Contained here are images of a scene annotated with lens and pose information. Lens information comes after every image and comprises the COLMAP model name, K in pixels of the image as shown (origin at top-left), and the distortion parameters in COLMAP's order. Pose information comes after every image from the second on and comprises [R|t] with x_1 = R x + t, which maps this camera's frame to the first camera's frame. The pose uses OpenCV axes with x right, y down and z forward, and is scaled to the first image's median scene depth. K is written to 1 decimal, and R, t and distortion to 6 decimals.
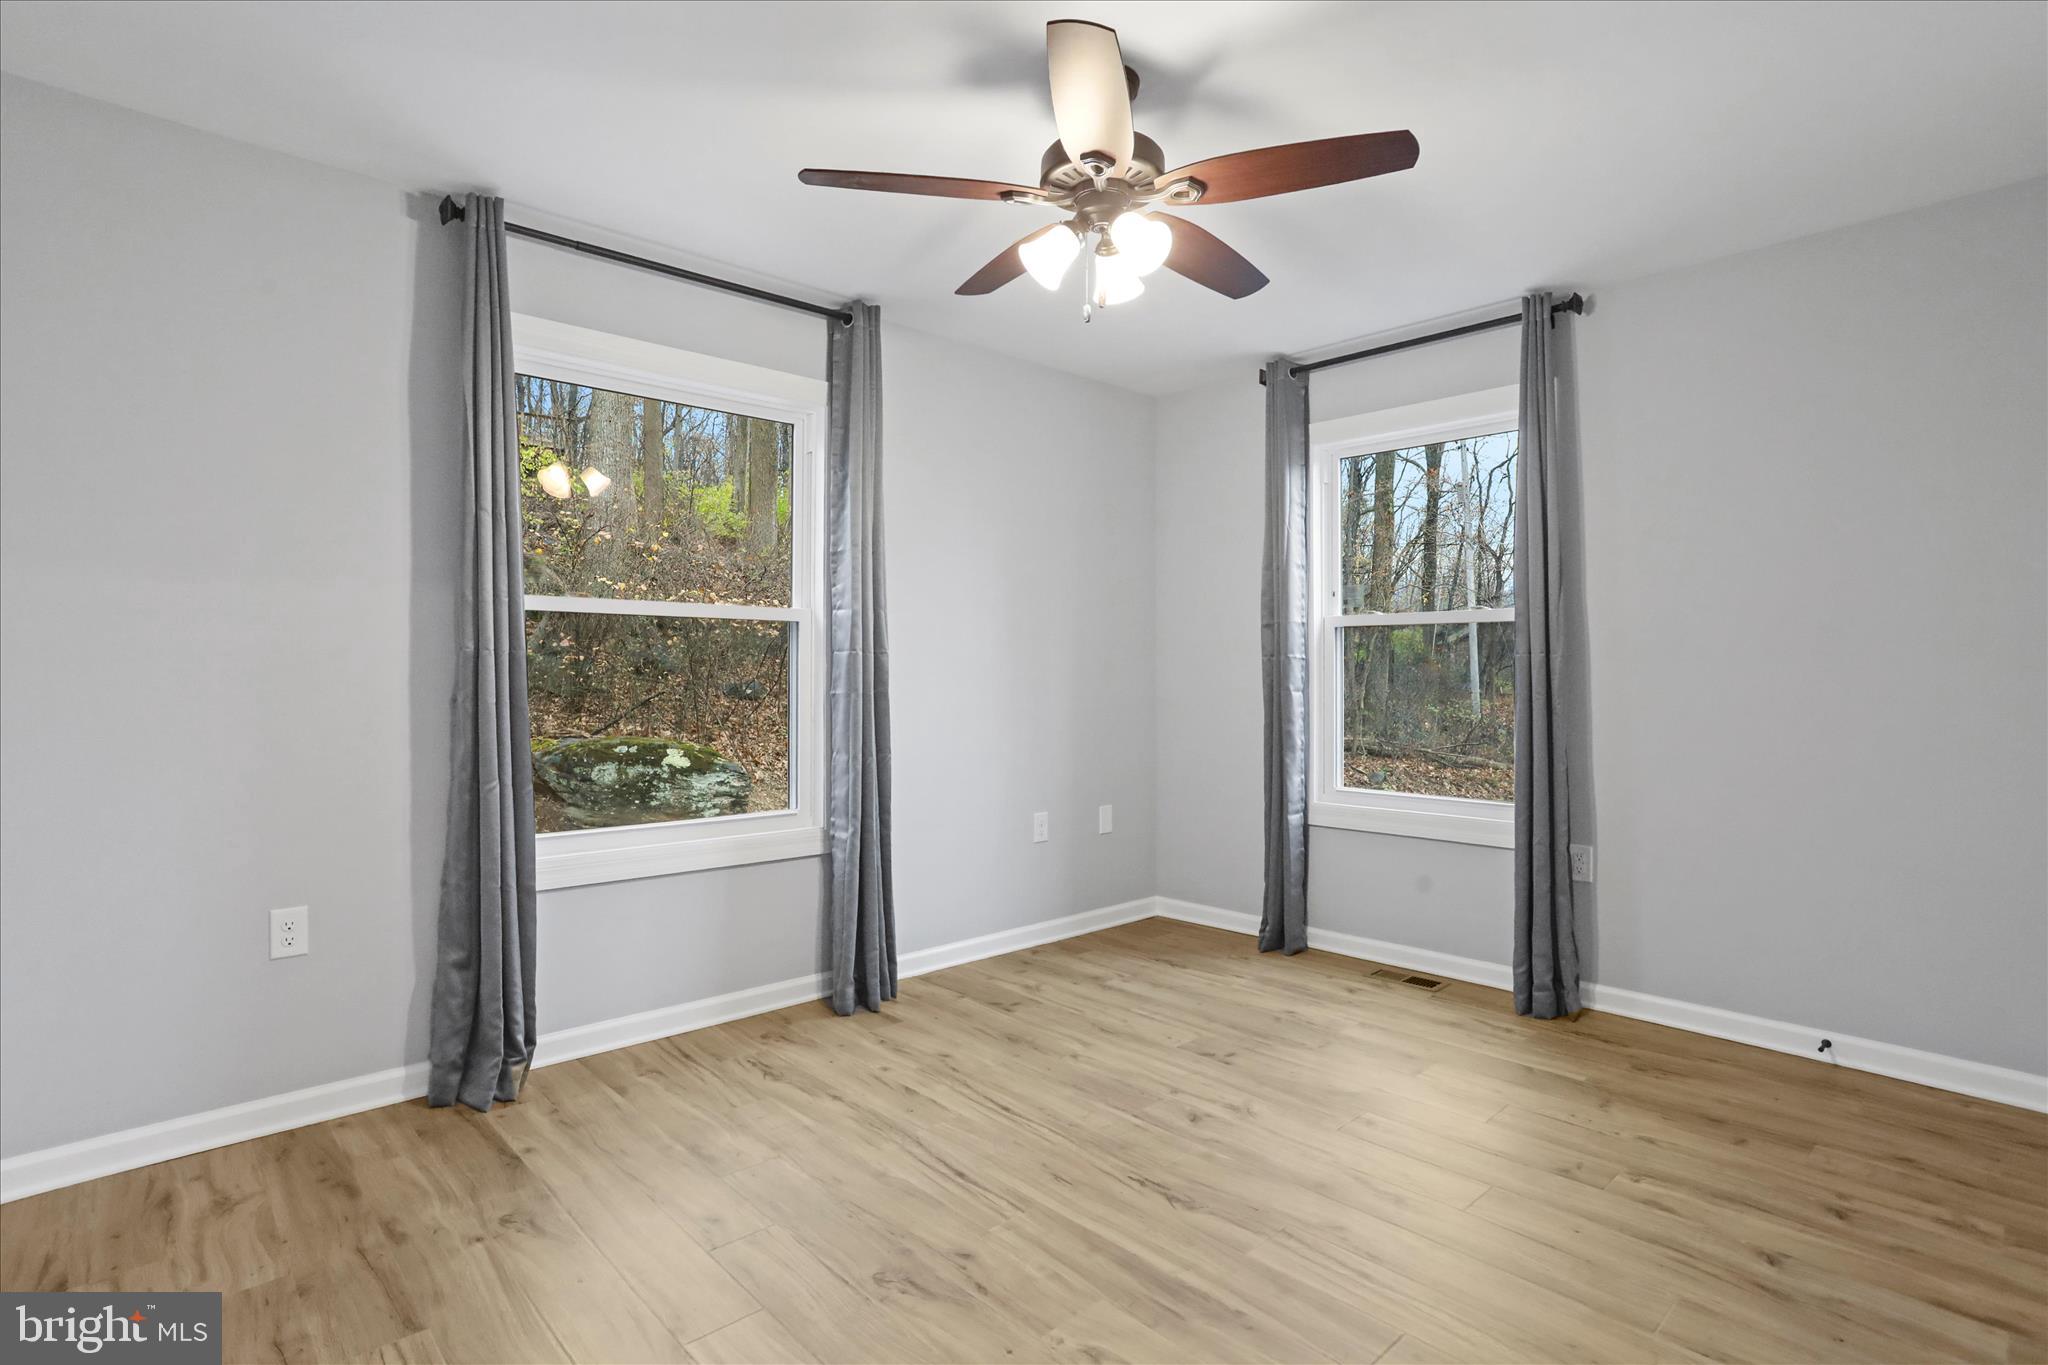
lens RADIAL K [[1030.7, 0, 1024.0], [0, 1030.7, 682.5], [0, 0, 1]] dist [-0.000279, 0.000101]
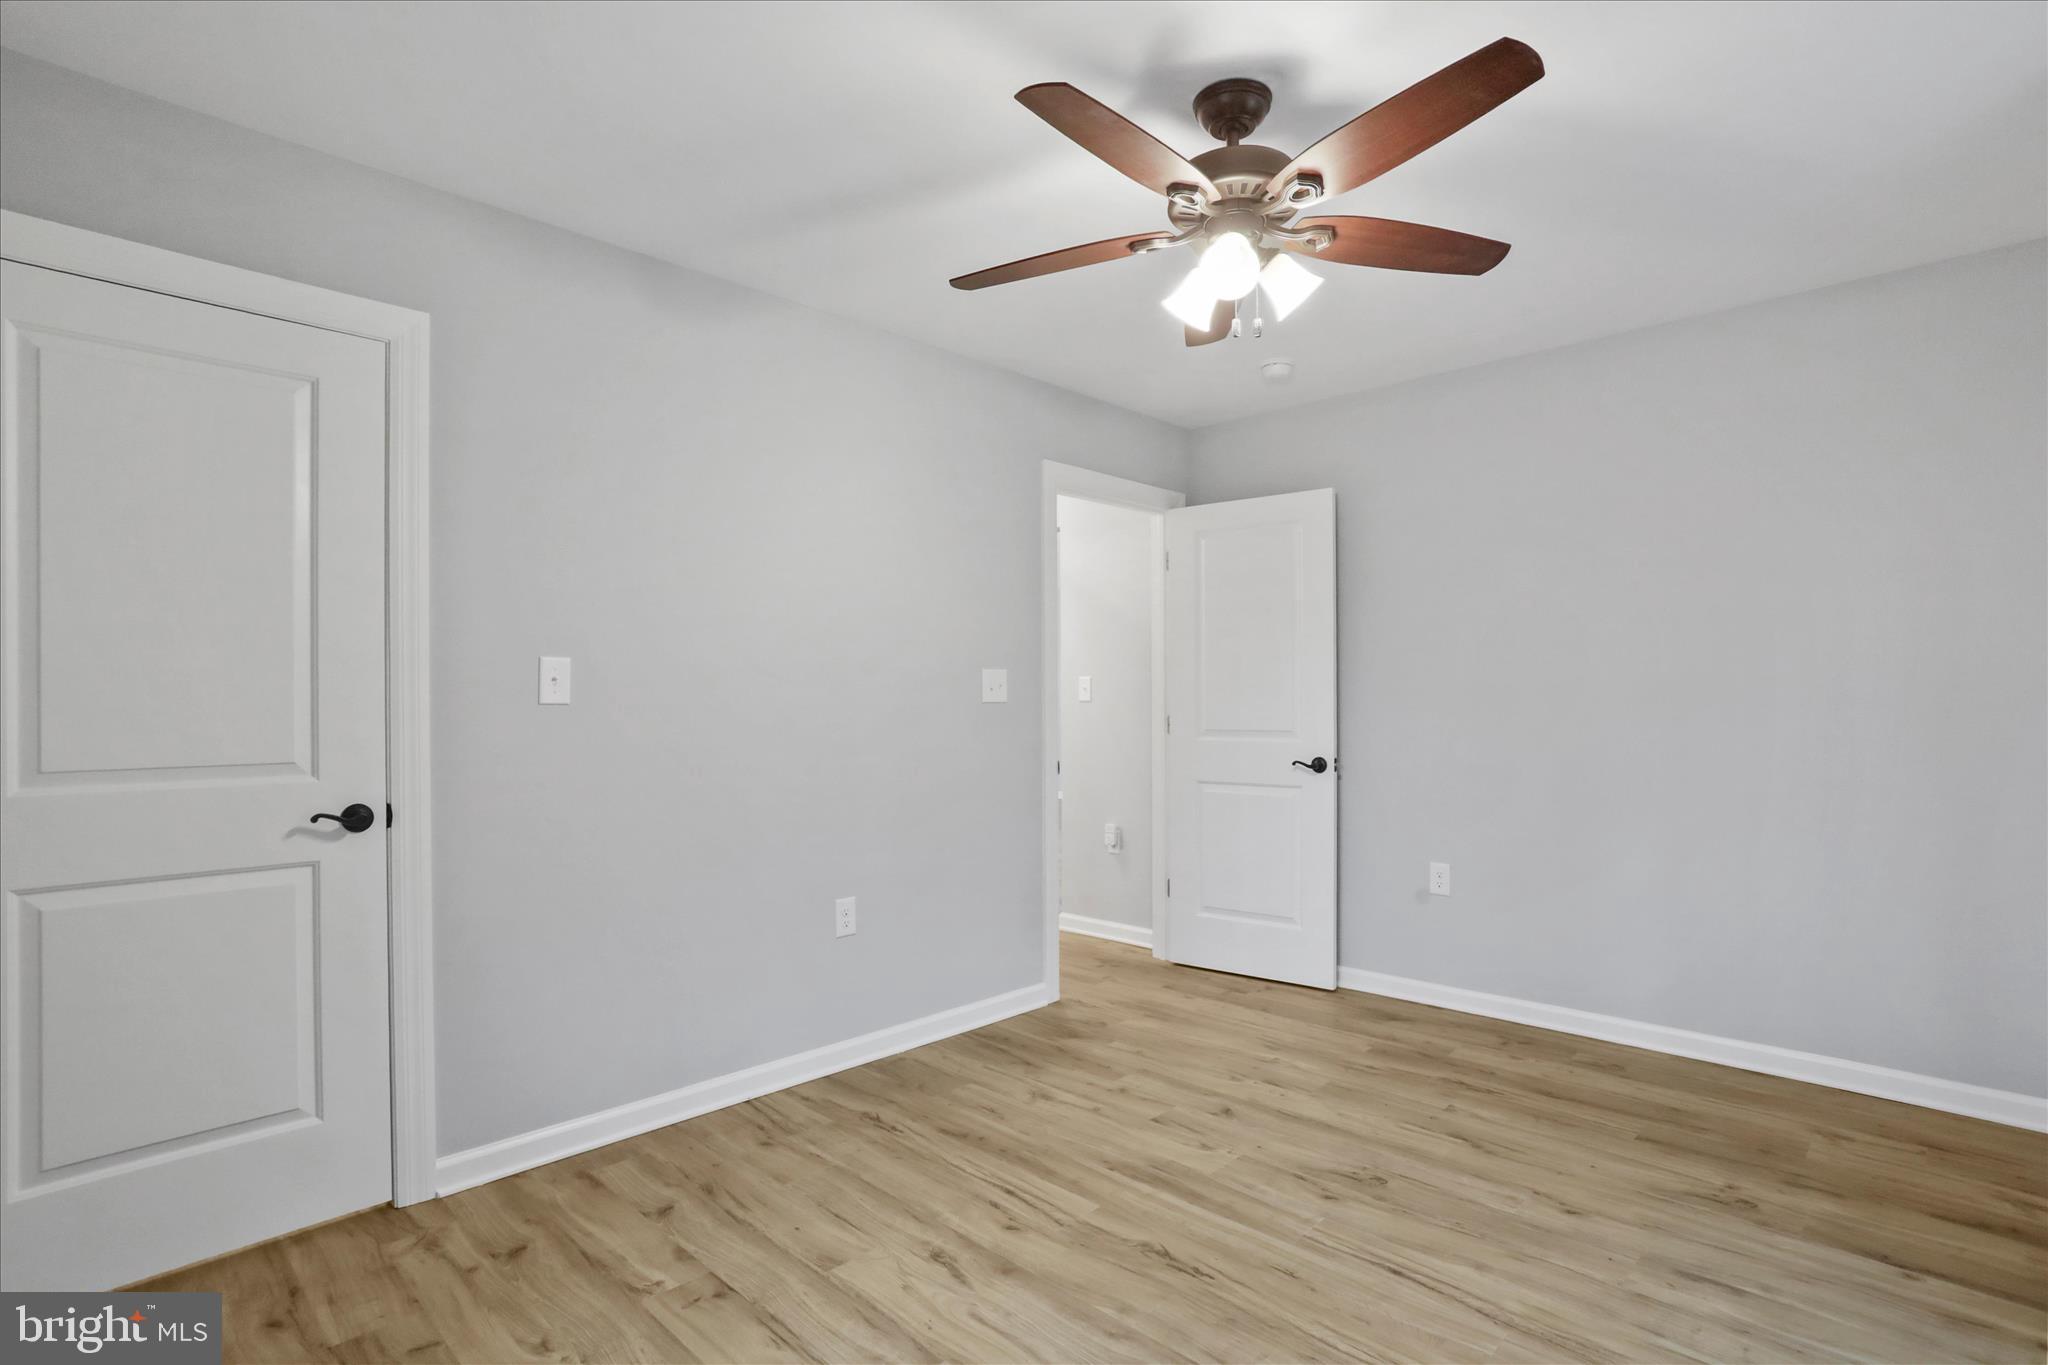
lens RADIAL K [[1030.7, 0, 1024.0], [0, 1030.7, 682.5], [0, 0, 1]] dist [-0.000279, 0.000101]
pose [[-0.999088, 0.003017, -0.042592, 0.332004], [0.003196, 0.999986, -0.004145, -0.045615], [0.042579, -0.004278, -0.999084, 2.069450]]
